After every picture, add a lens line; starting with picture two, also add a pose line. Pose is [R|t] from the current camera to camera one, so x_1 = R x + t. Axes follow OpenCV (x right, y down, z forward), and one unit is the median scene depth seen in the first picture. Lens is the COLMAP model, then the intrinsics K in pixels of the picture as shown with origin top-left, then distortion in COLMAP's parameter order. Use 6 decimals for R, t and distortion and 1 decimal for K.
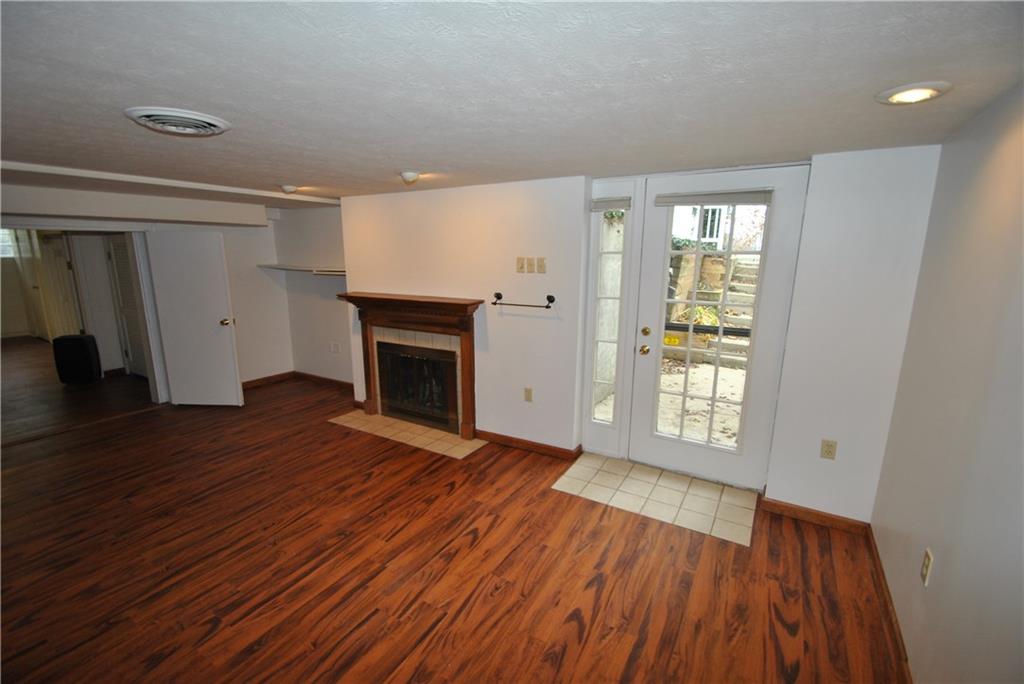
lens RADIAL K [[448.6, 0, 509.4], [0, 448.6, 353.3], [0, 0, 1]] dist [0.017939, -0.030354]
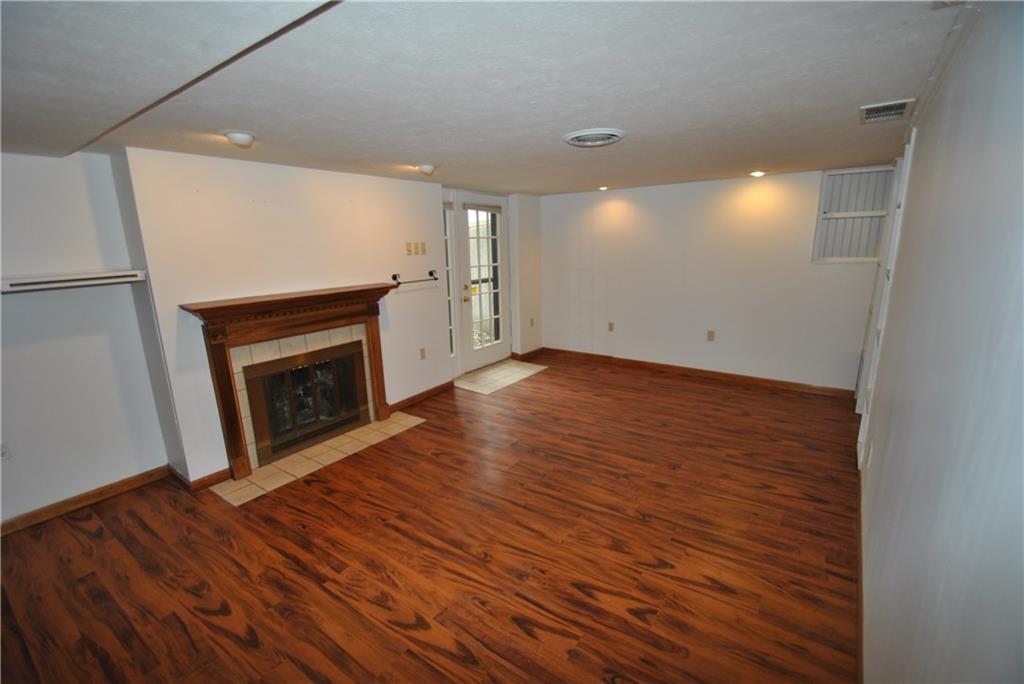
lens RADIAL K [[456.2, 0, 508.2], [0, 456.2, 347.7], [0, 0, 1]] dist [-0.010512, -0.000133]
pose [[0.082987, -0.233776, 0.968743, -1.091428], [0.237605, 0.948702, 0.208585, -0.122348], [-0.967811, 0.212868, 0.134276, 0.566228]]
